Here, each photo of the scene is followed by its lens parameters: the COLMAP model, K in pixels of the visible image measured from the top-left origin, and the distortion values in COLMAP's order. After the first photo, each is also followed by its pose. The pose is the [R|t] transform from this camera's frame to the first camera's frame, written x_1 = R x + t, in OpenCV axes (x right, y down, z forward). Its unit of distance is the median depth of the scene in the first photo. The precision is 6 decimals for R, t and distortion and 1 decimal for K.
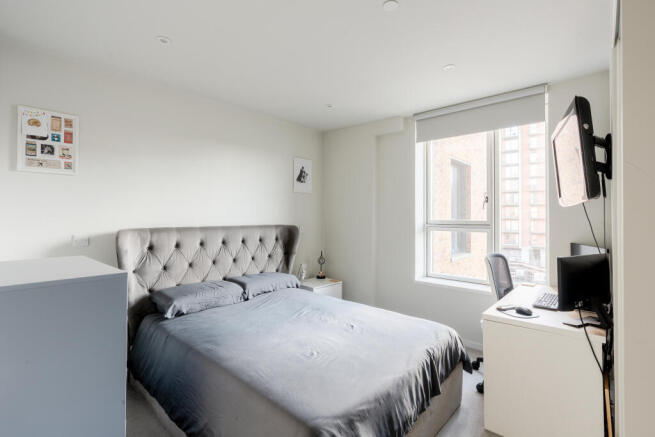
lens RADIAL K [[304.9, 0, 327.5], [0, 304.9, 218.5], [0, 0, 1]] dist [-0.000435, 0.000033]
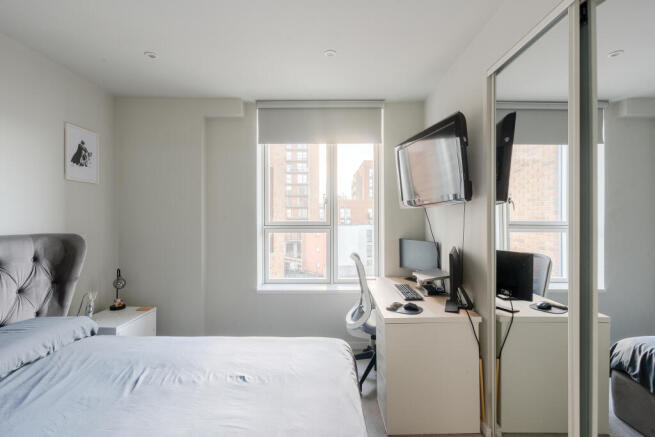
lens RADIAL K [[297.2, 0, 327.5], [0, 297.2, 218.5], [0, 0, 1]] dist [0.001811, 0.000725]
pose [[0.746173, -0.011103, 0.665659, -0.129166], [0.012595, 0.999917, 0.002559, -0.003113], [-0.665632, 0.006475, 0.746252, 0.216044]]
